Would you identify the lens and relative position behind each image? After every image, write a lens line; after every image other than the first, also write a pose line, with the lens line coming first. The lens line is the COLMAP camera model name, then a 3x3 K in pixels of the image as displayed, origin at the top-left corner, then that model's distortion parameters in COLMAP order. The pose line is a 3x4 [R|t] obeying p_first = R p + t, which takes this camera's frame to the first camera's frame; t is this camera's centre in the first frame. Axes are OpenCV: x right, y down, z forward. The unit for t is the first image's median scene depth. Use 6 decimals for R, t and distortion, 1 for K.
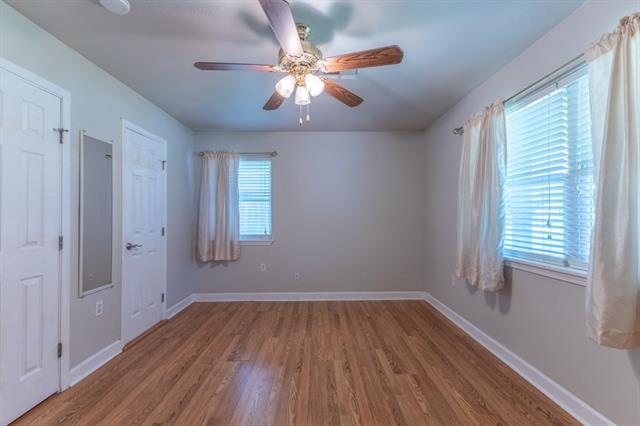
lens RADIAL K [[275.8, 0, 320.0], [0, 275.8, 213.0], [0, 0, 1]] dist [0.010721, -0.000123]
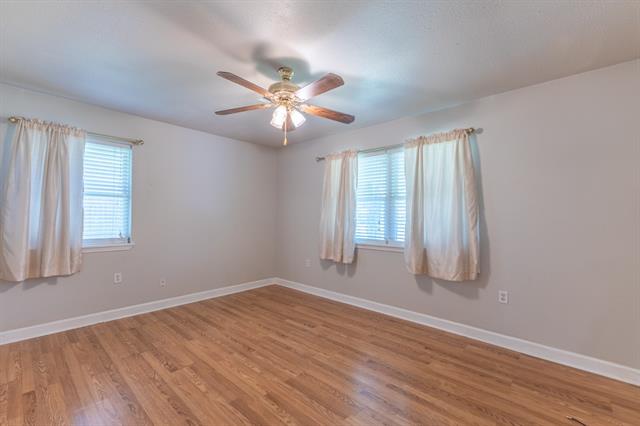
lens RADIAL K [[275.8, 0, 320.0], [0, 275.8, 213.0], [0, 0, 1]] dist [0.010721, -0.000123]
pose [[0.681643, 0.019490, 0.731425, -0.550471], [-0.020374, 0.999763, -0.007653, -0.001540], [-0.731401, -0.009686, 0.681879, 0.005511]]
